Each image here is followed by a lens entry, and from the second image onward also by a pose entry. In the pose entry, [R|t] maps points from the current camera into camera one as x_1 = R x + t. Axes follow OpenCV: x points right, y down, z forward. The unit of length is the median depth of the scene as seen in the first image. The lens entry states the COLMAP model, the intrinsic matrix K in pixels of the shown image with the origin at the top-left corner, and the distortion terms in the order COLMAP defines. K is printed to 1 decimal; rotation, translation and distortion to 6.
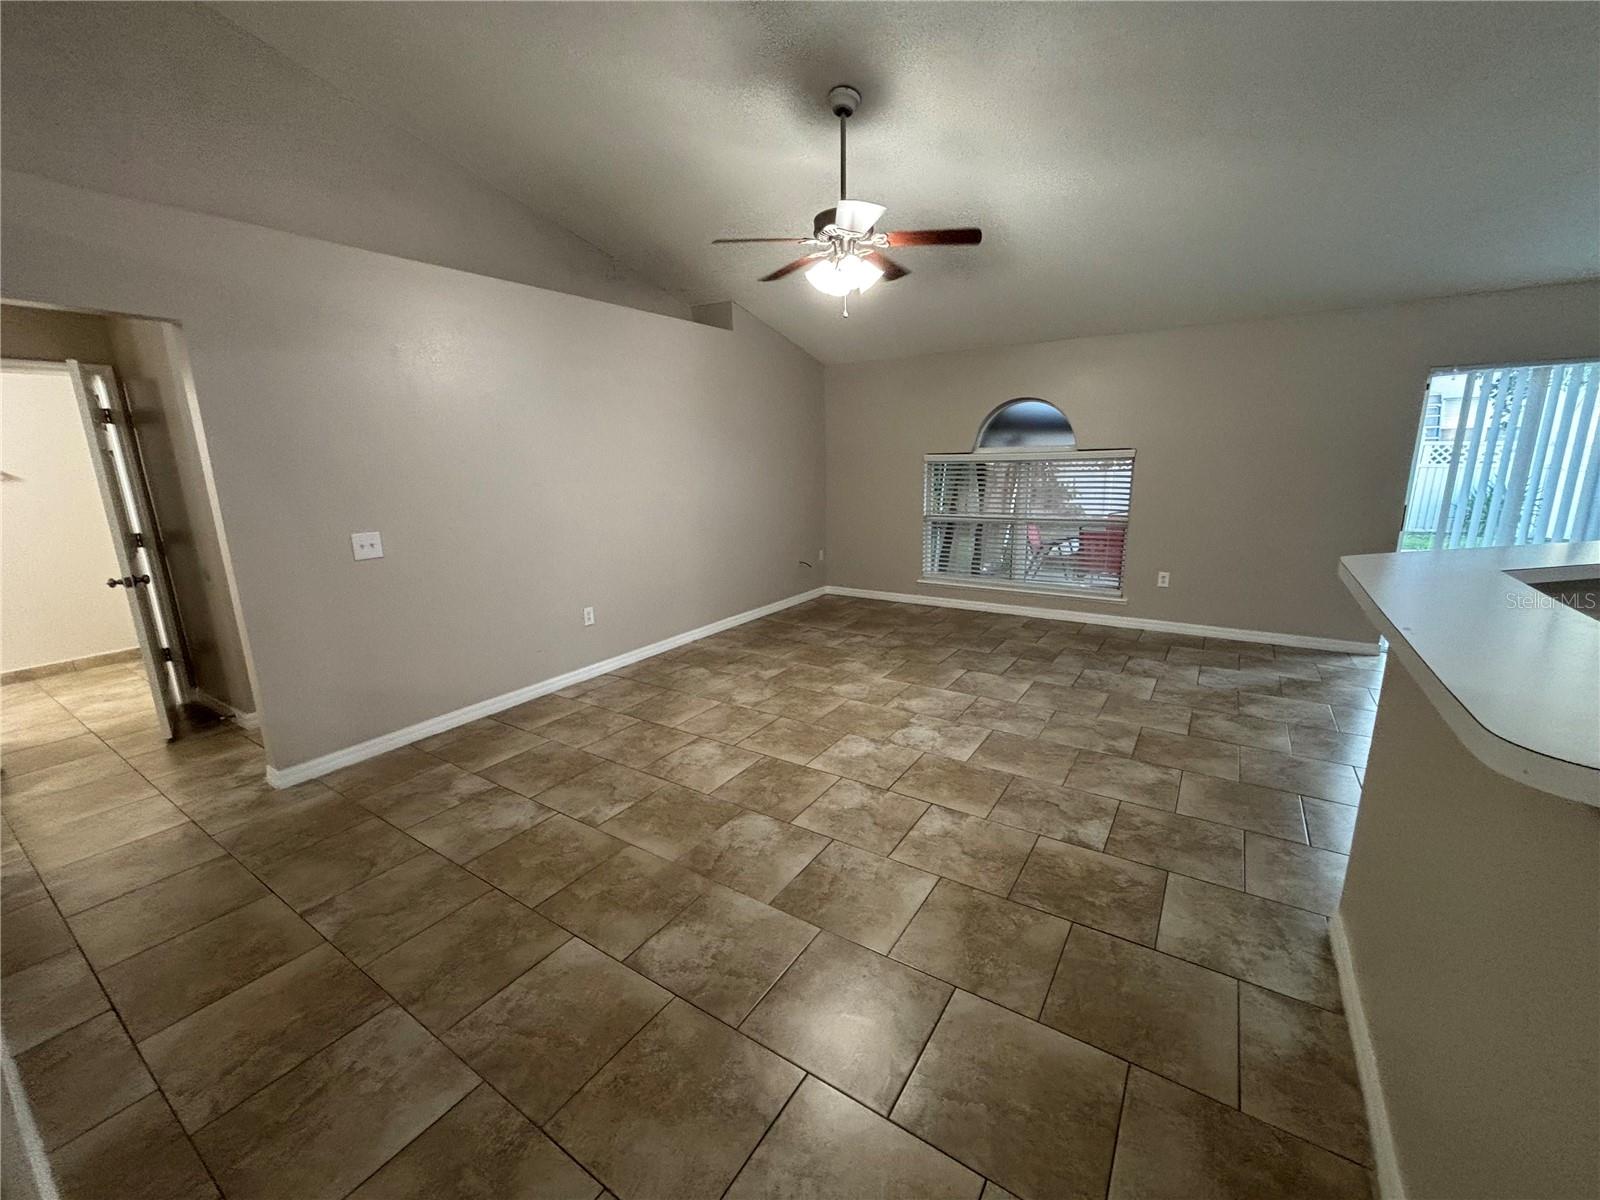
lens RADIAL K [[639.1, 0, 798.6], [0, 639.1, 598.6], [0, 0, 1]] dist [0.002446, 0.000470]
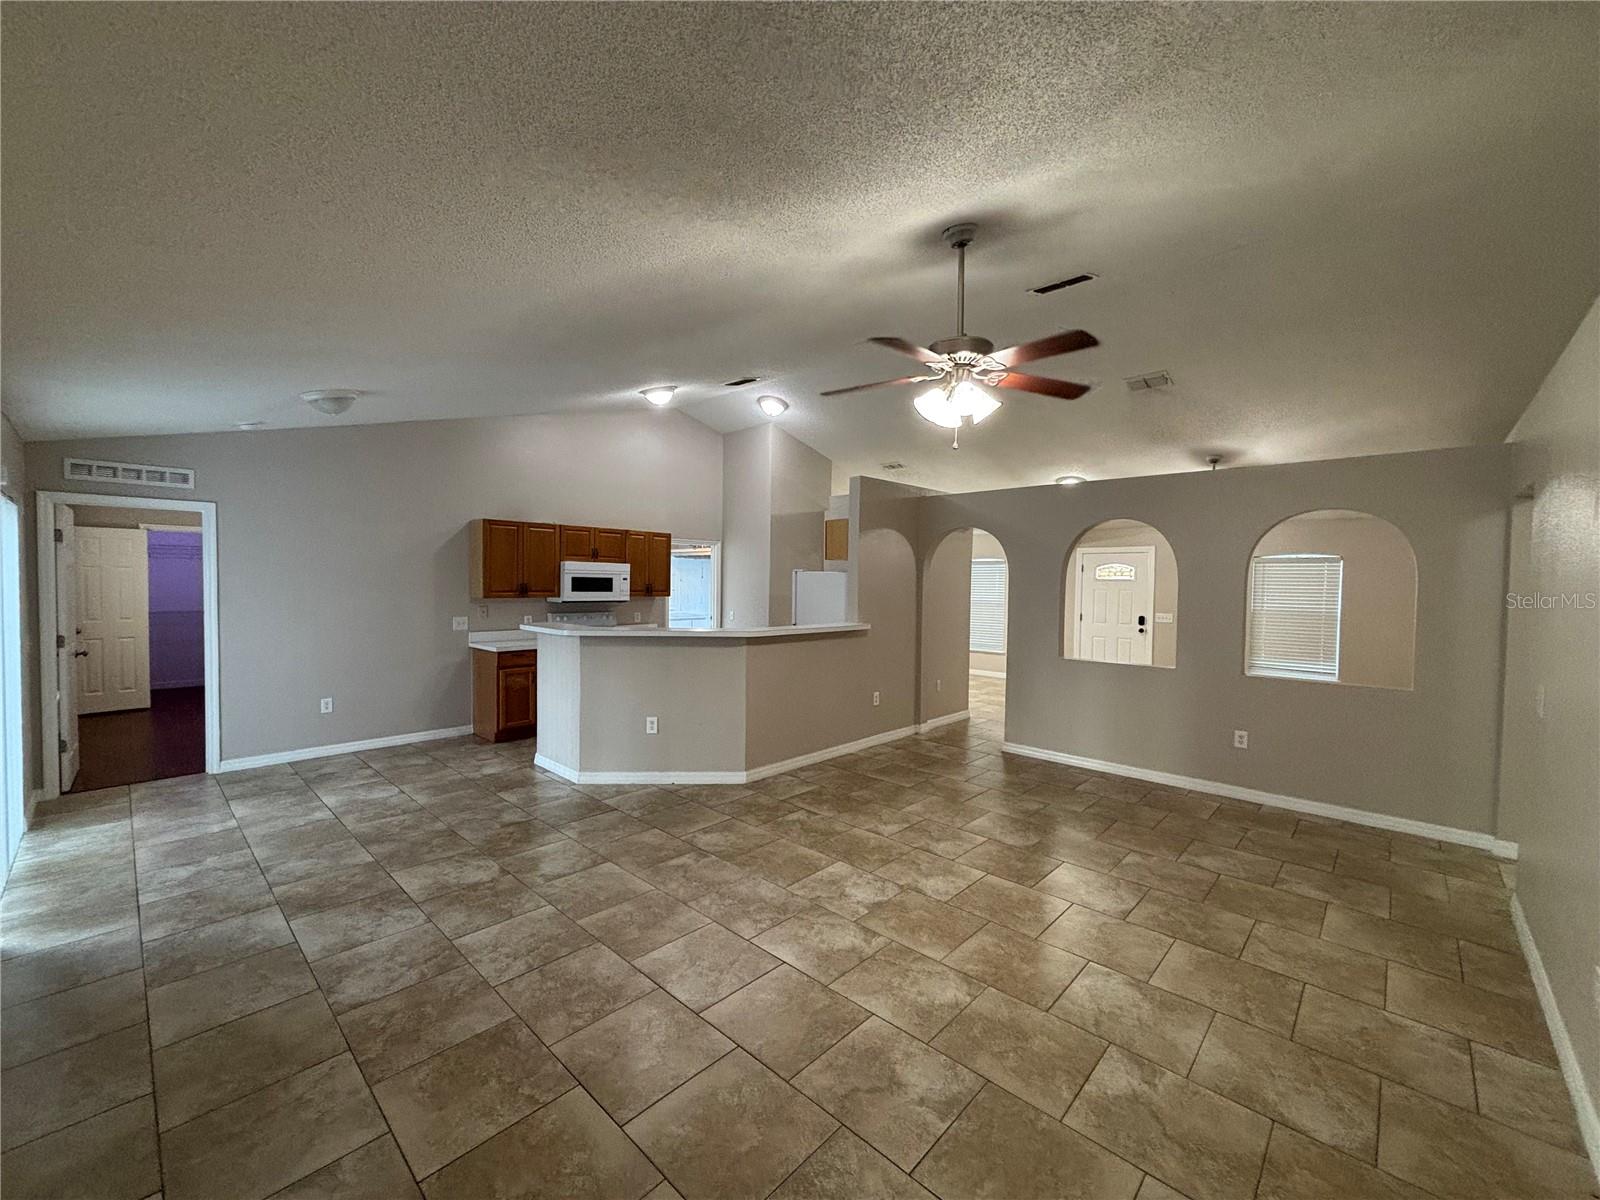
lens RADIAL K [[639.1, 0, 798.6], [0, 639.1, 598.6], [0, 0, 1]] dist [0.002446, 0.000470]
pose [[-0.985358, 0.001351, 0.170495, 0.125646], [0.043309, 0.969155, 0.242617, -0.420416], [-0.164908, 0.246448, -0.955023, 1.767993]]
